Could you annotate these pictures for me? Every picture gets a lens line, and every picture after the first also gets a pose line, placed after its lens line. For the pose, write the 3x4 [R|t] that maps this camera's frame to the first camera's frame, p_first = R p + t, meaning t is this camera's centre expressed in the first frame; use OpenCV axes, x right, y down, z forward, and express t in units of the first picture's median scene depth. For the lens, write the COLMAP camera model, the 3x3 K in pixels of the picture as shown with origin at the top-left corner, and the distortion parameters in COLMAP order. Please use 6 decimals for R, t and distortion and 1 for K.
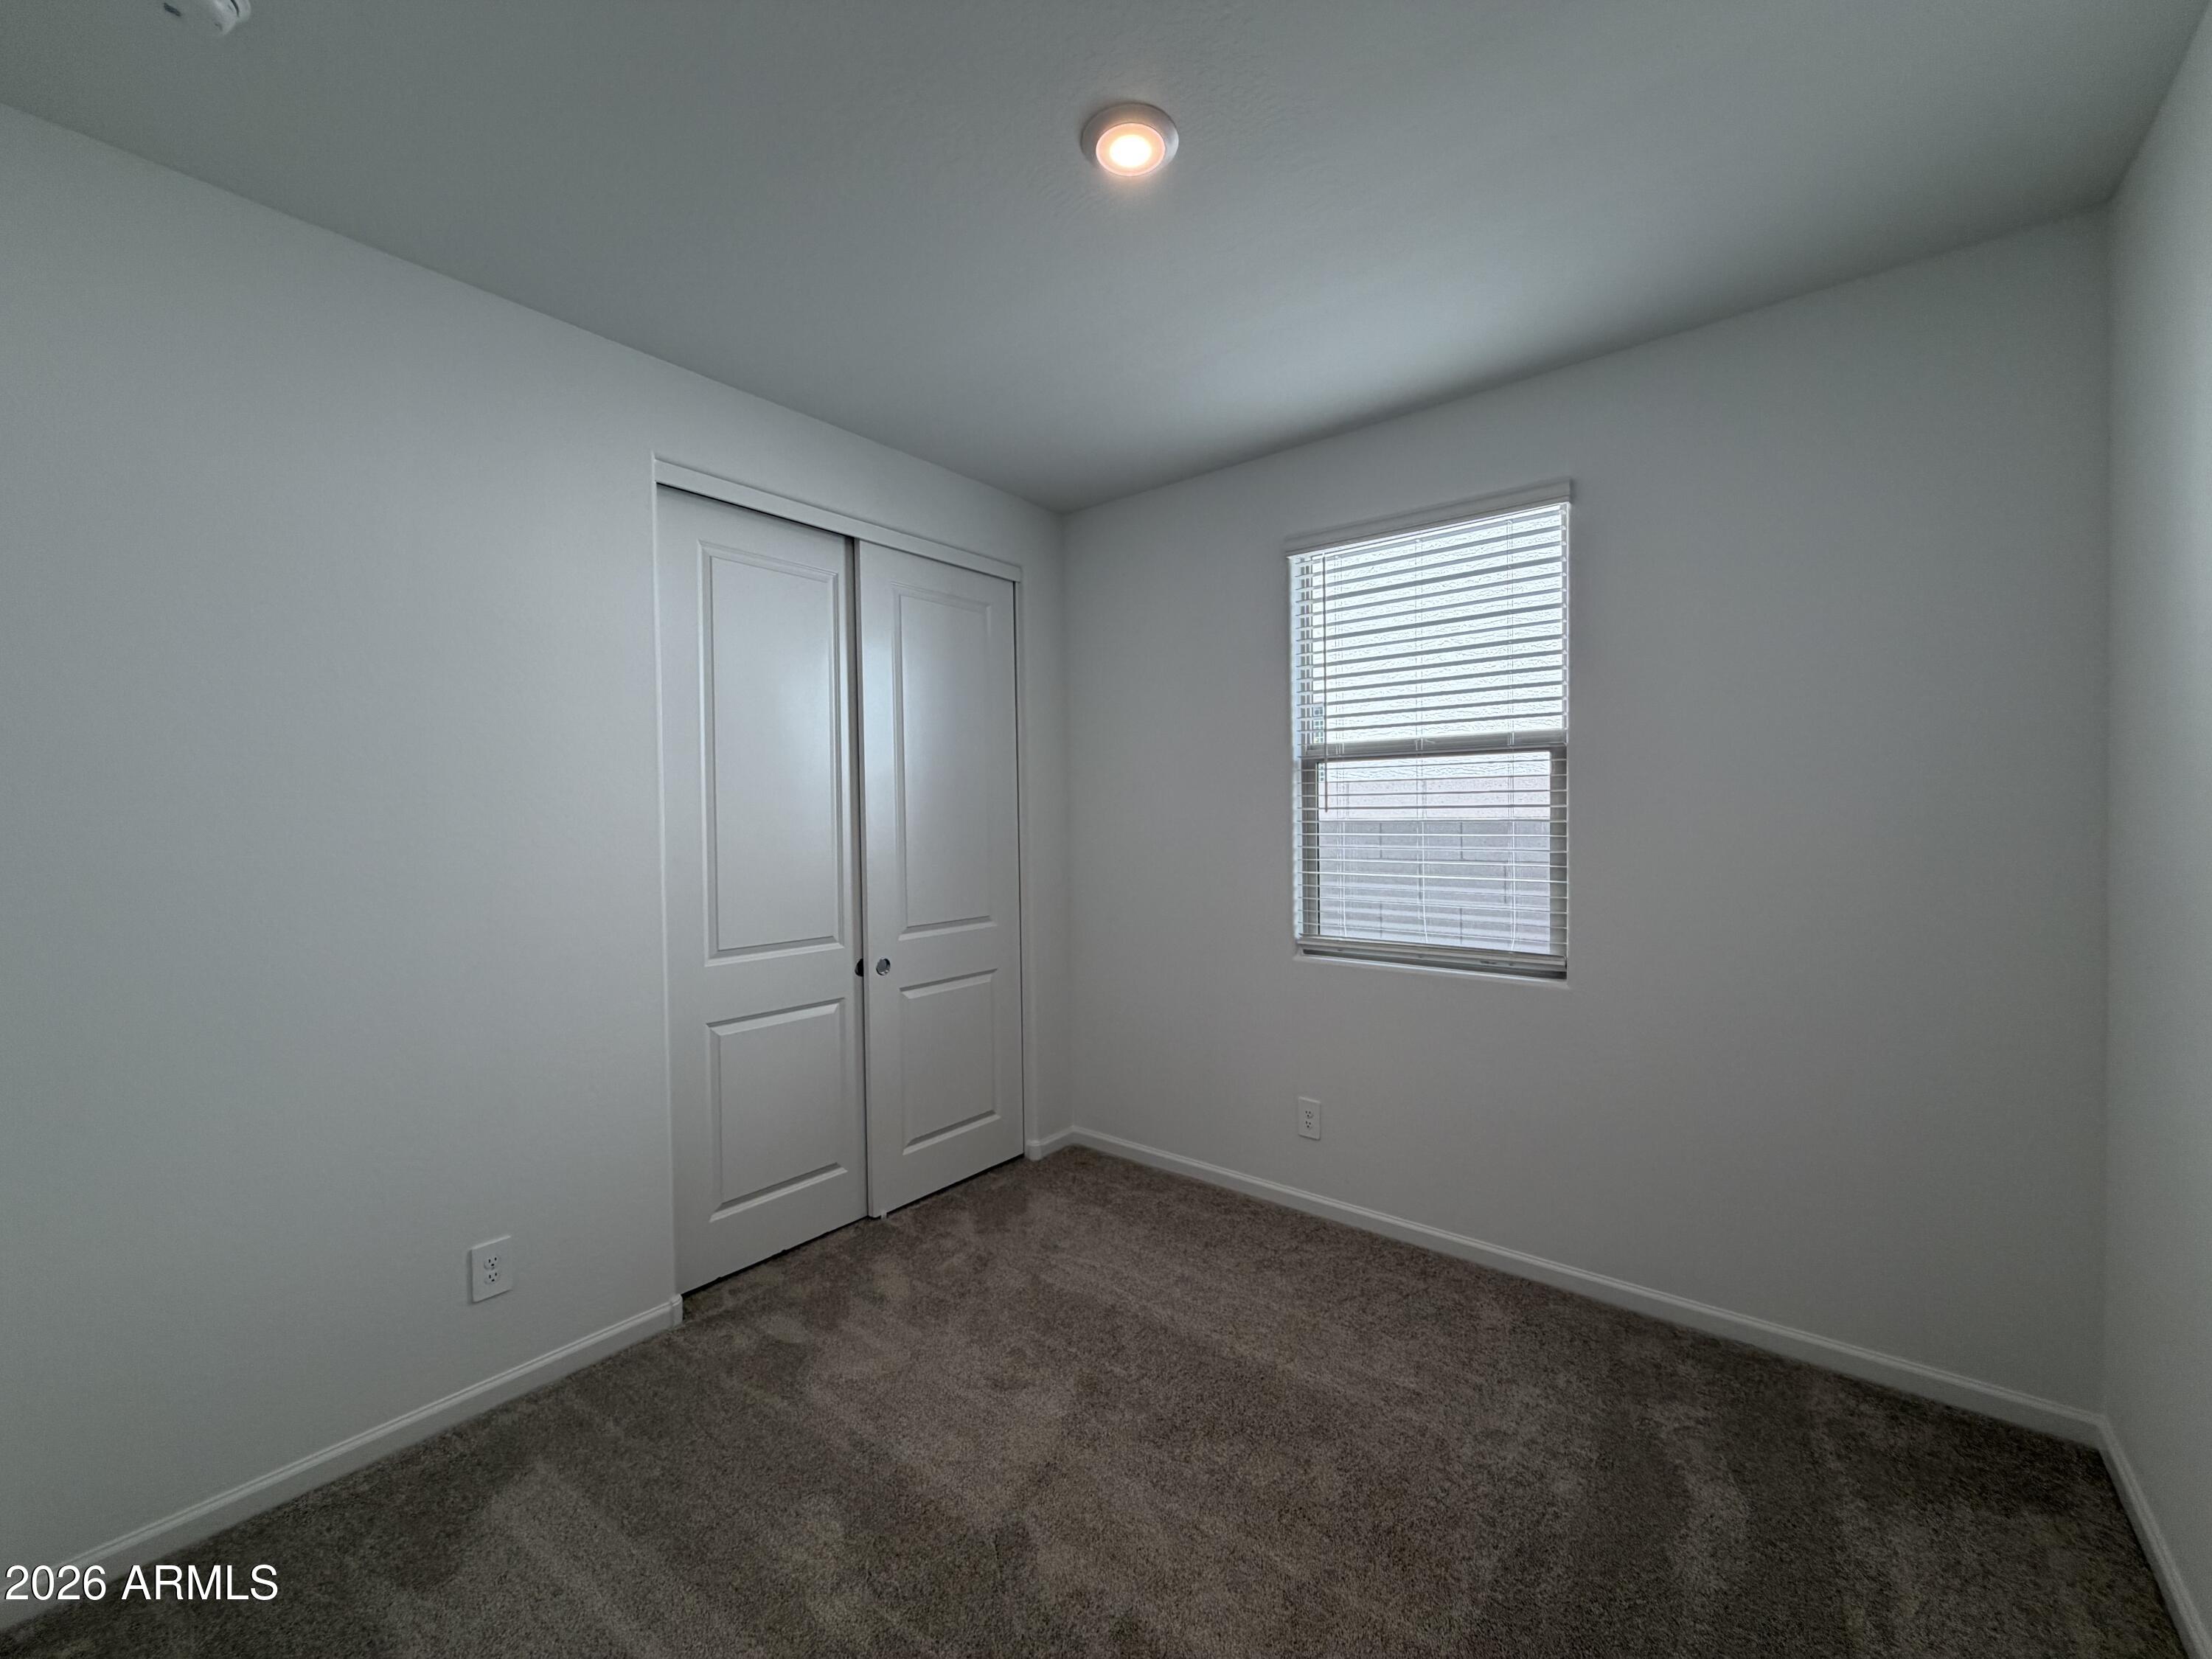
lens RADIAL K [[889.6, 0, 1096.6], [0, 889.6, 822.3], [0, 0, 1]] dist [0.002754, -0.000367]
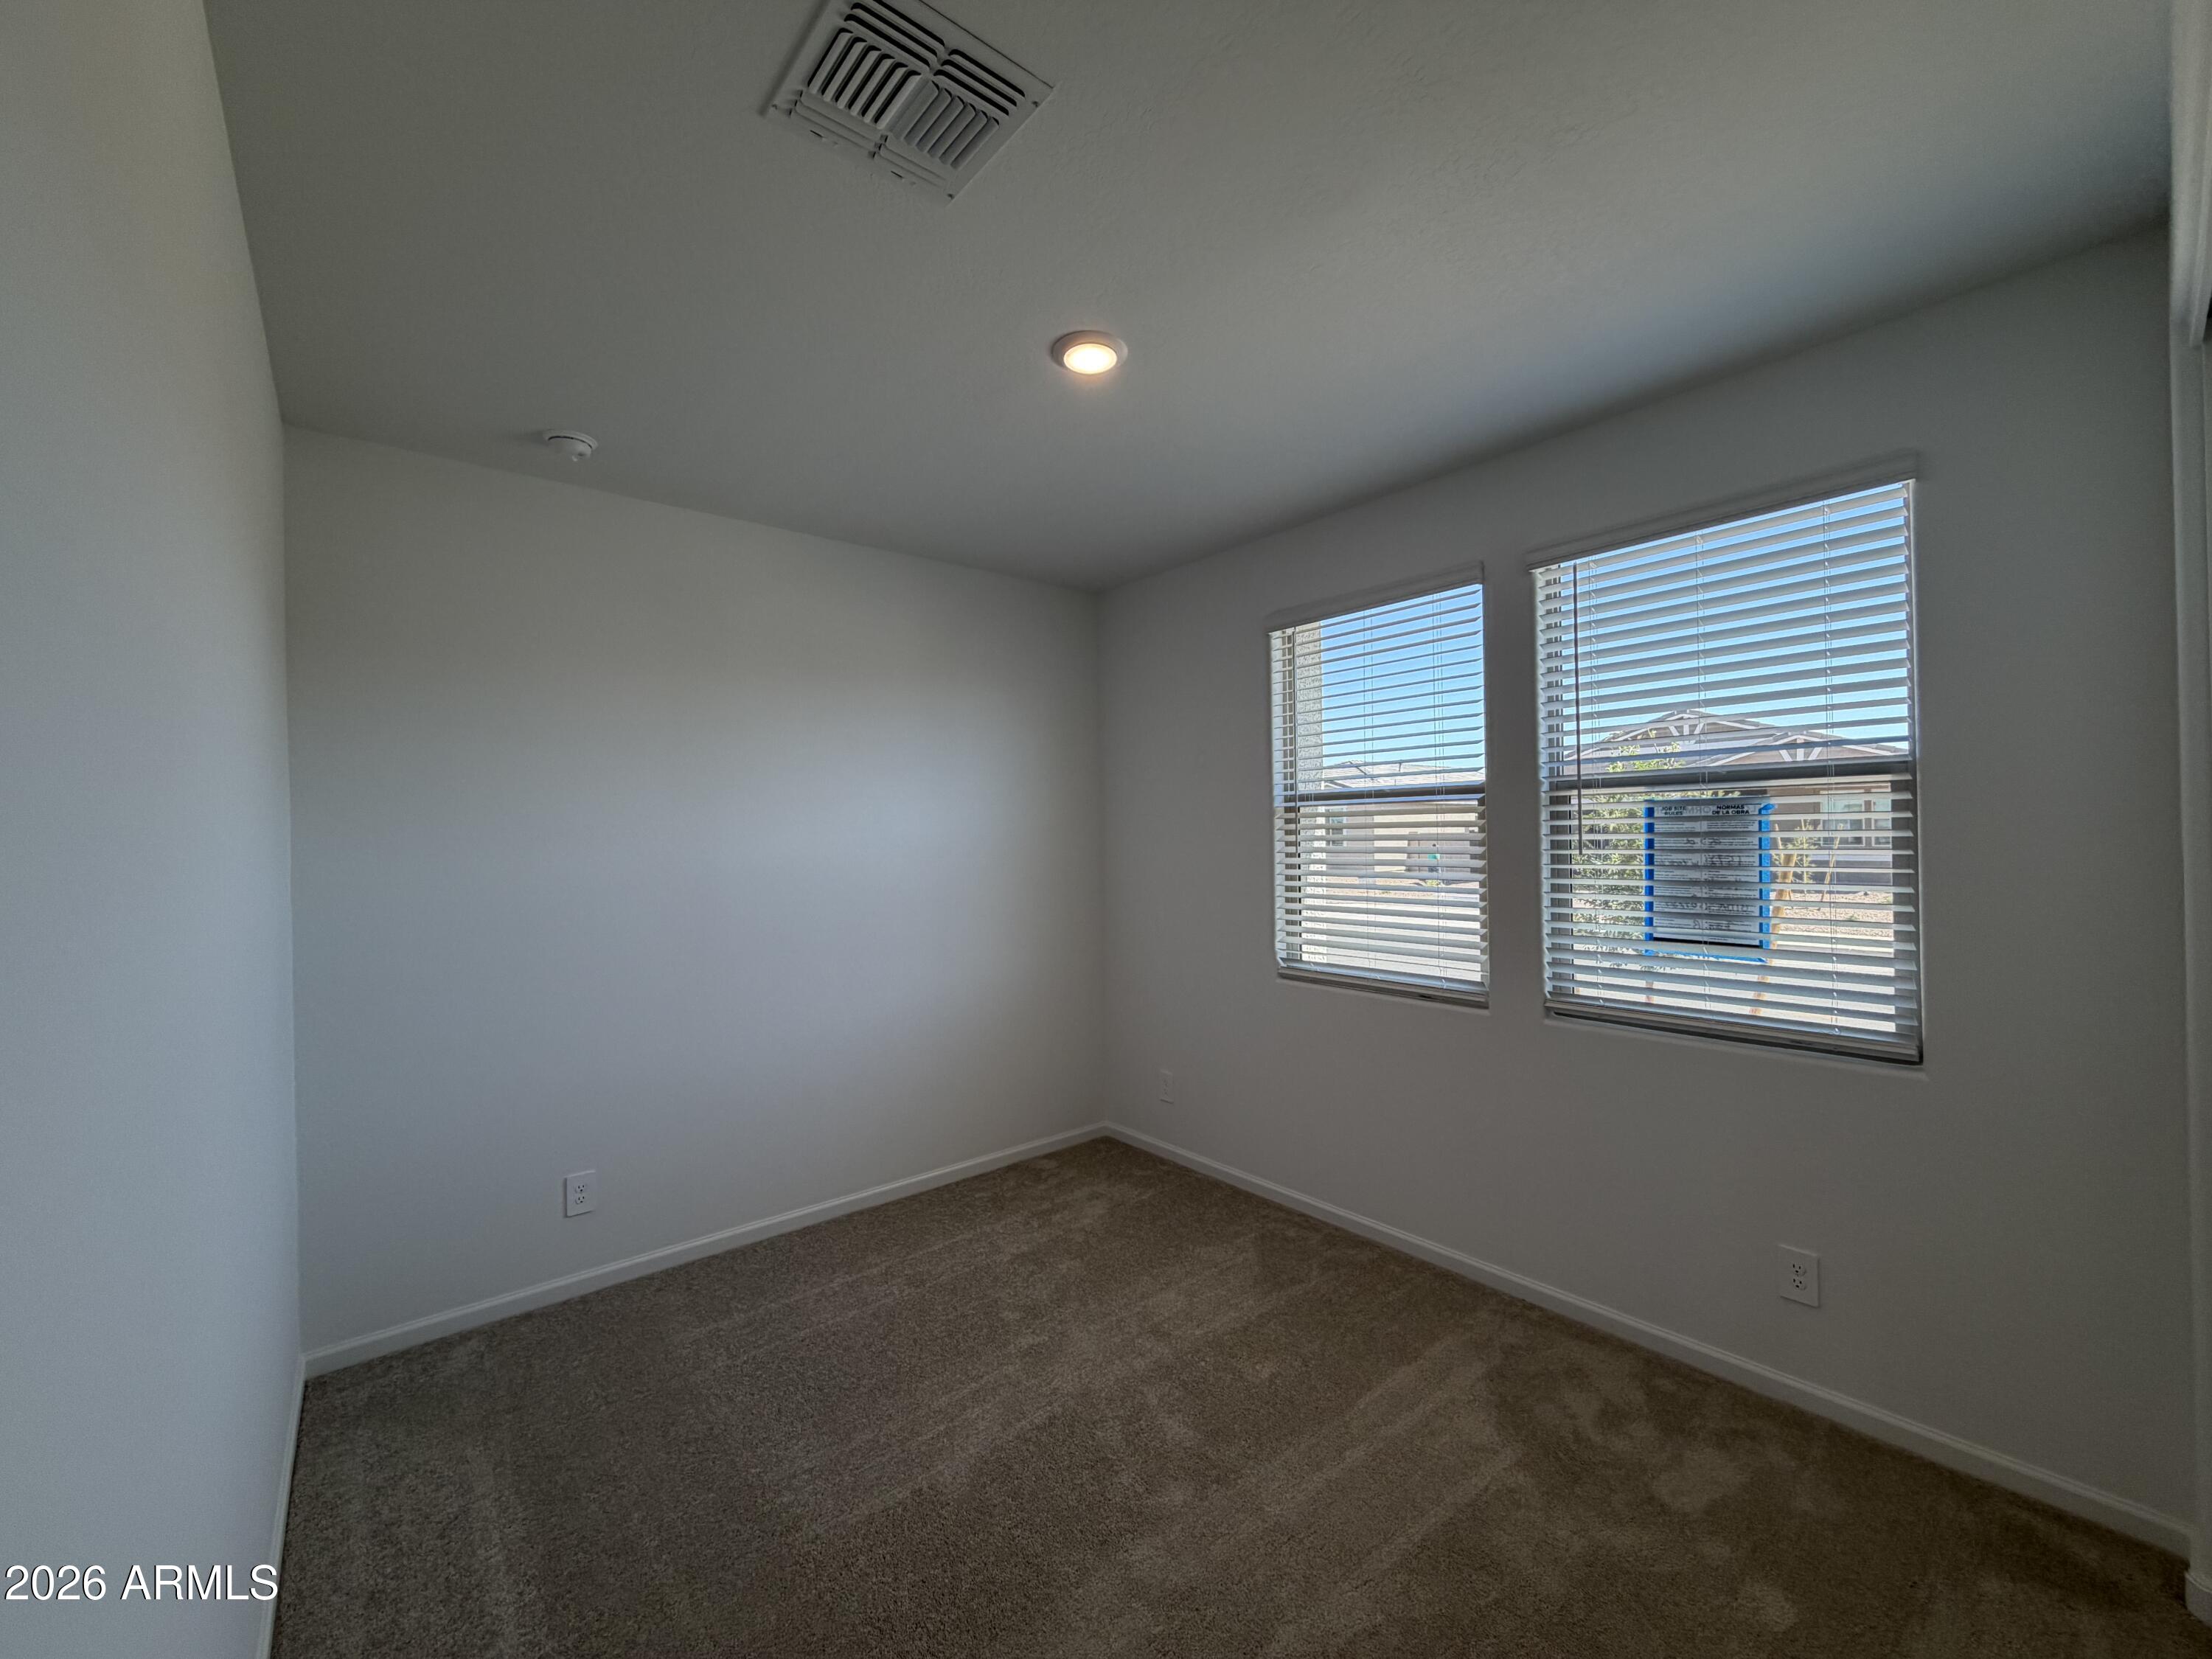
lens RADIAL K [[889.6, 0, 1049.9], [0, 889.6, 819.2], [0, 0, 1]] dist [0.002754, -0.000367]
pose [[0.962338, -0.013966, -0.271498, 0.271242], [-0.000119, 0.998658, -0.051795, 0.002554], [0.271857, 0.049876, 0.961044, -0.209737]]
